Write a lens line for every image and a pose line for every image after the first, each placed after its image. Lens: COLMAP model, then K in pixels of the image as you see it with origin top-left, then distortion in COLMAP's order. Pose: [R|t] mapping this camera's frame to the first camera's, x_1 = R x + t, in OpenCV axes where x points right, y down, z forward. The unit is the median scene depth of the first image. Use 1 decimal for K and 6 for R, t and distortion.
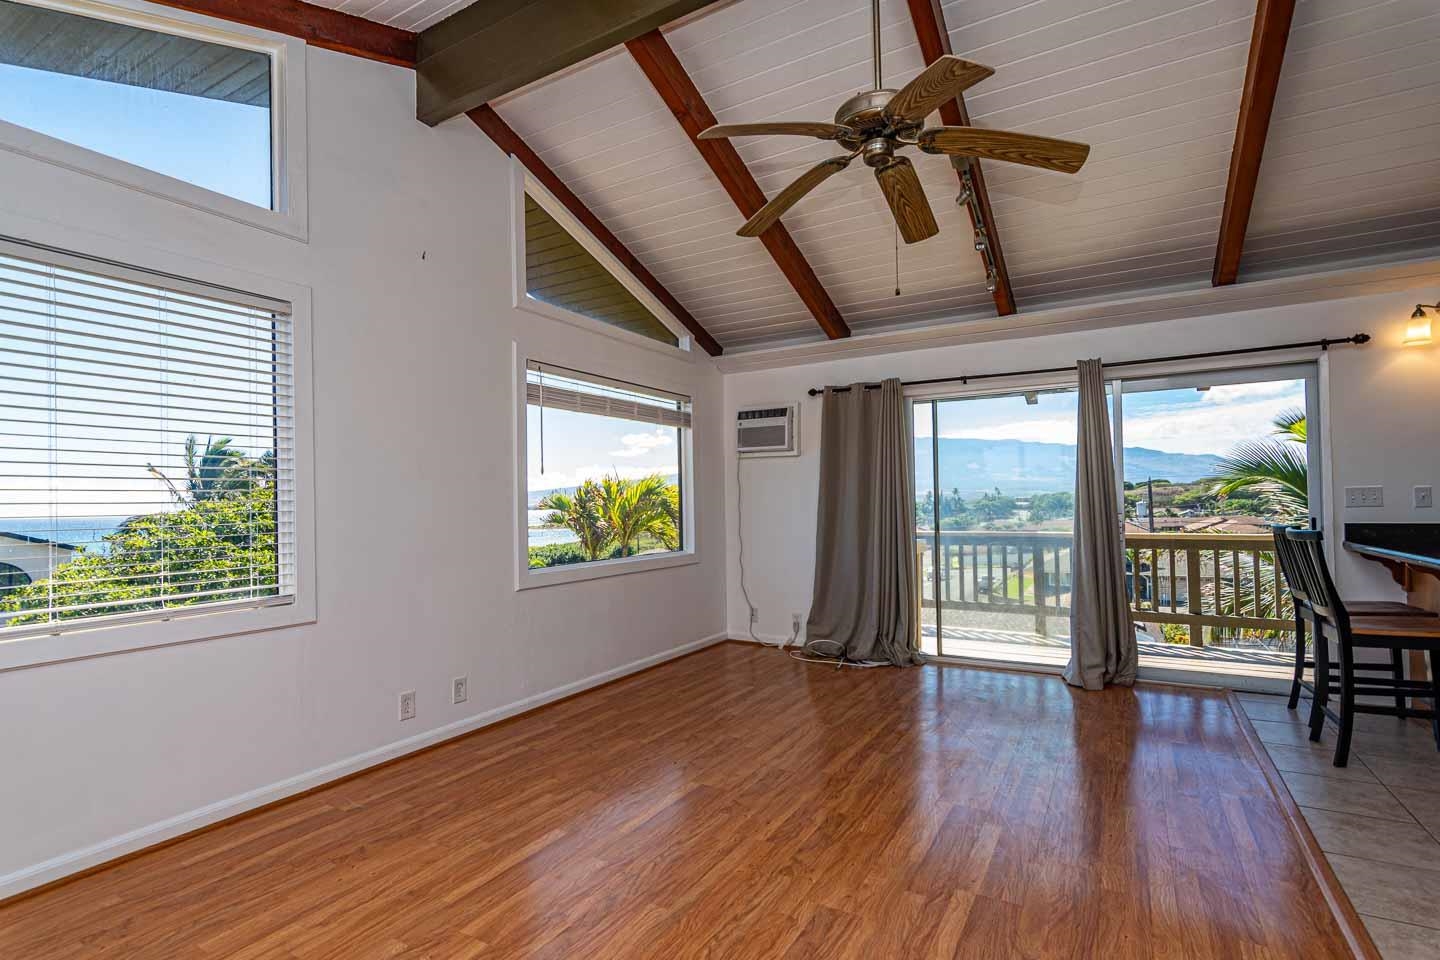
lens RADIAL K [[684.2, 0, 718.8], [0, 684.2, 489.6], [0, 0, 1]] dist [-0.000954, 0.000970]
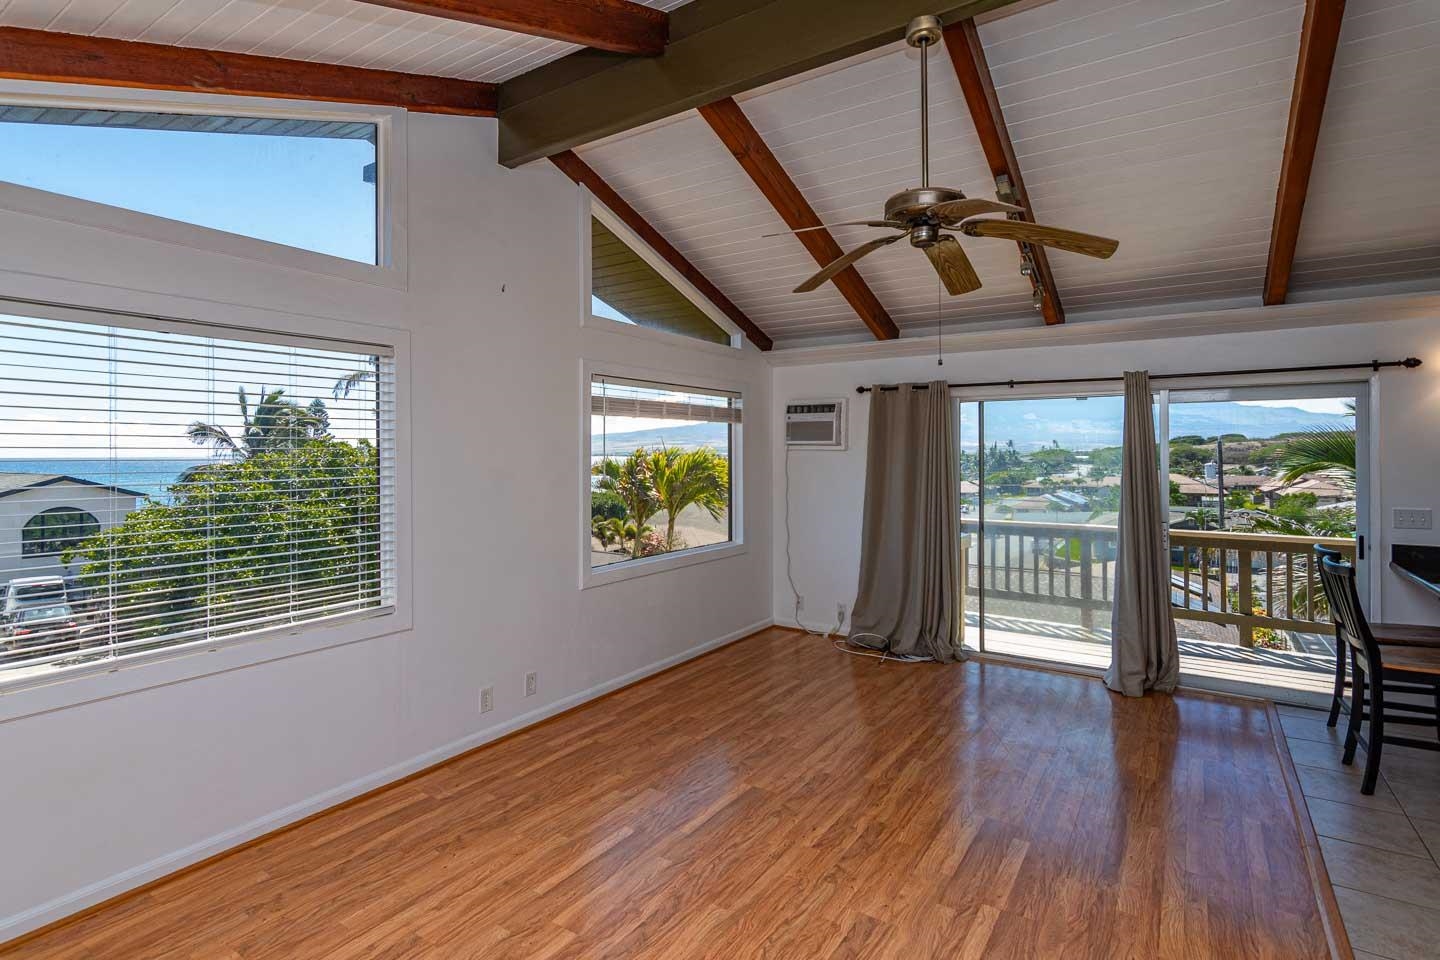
lens RADIAL K [[702.9, 0, 719.9], [0, 702.9, 447.7], [0, 0, 1]] dist [-0.001902, 0.001097]
pose [[0.998181, 0.014038, -0.058640, -0.018521], [-0.013294, 0.999826, 0.013067, -0.119063], [0.058813, -0.012263, 0.998194, -0.114081]]
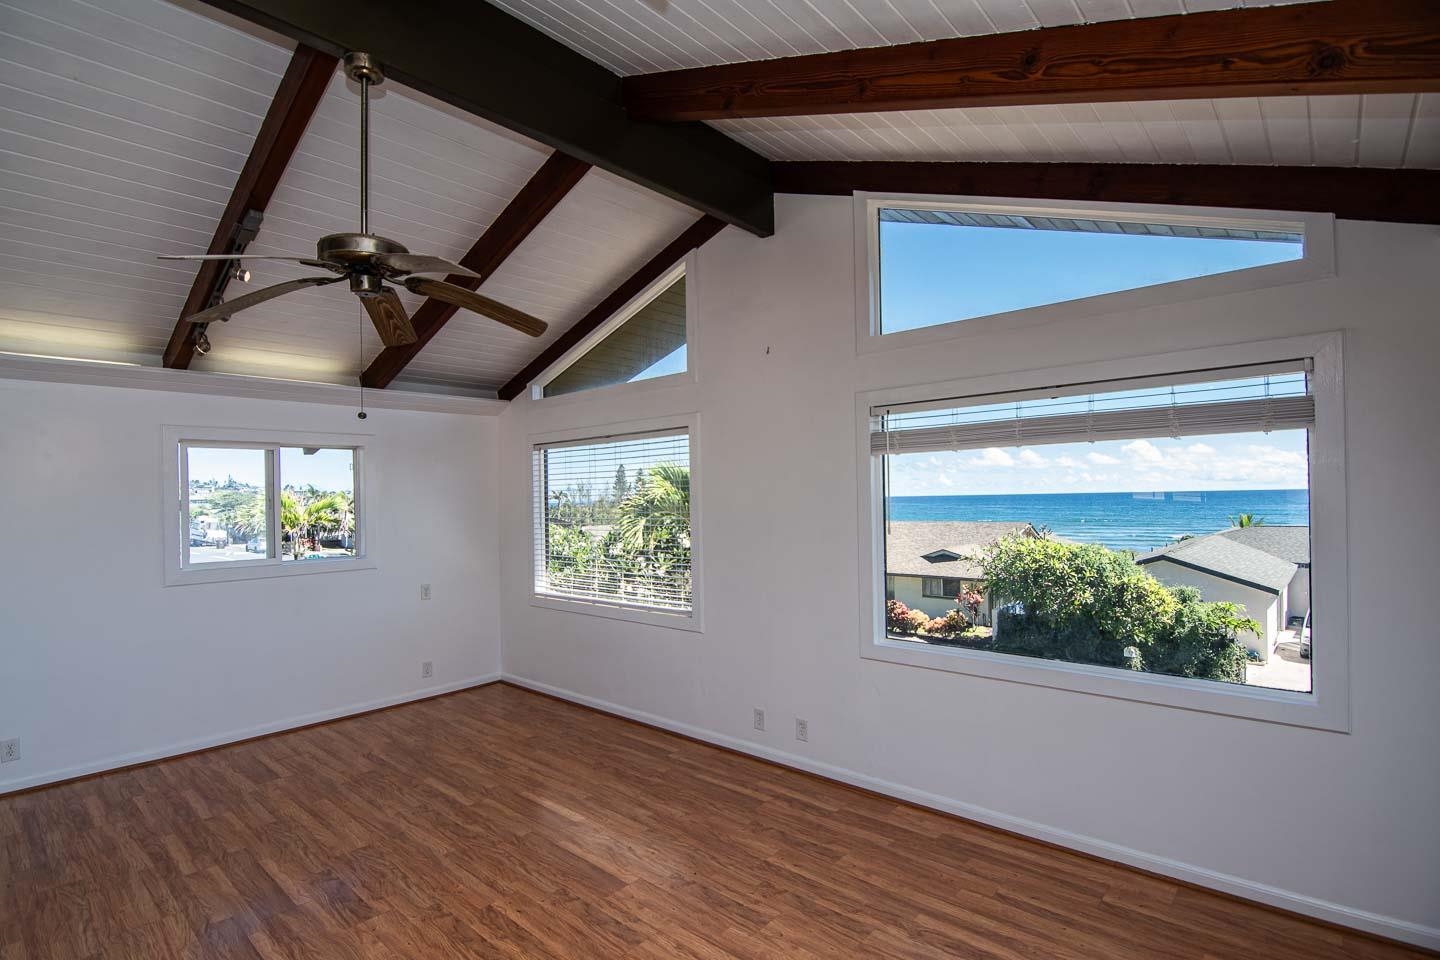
lens RADIAL K [[704.8, 0, 720.0], [0, 704.8, 480.0], [0, 0, 1]] dist [-0.016156, -0.000135]
pose [[-0.193065, -0.001195, -0.981185, 0.880096], [0.040422, 0.999141, -0.009170, -0.121063], [0.980353, -0.041432, -0.192851, 1.275480]]
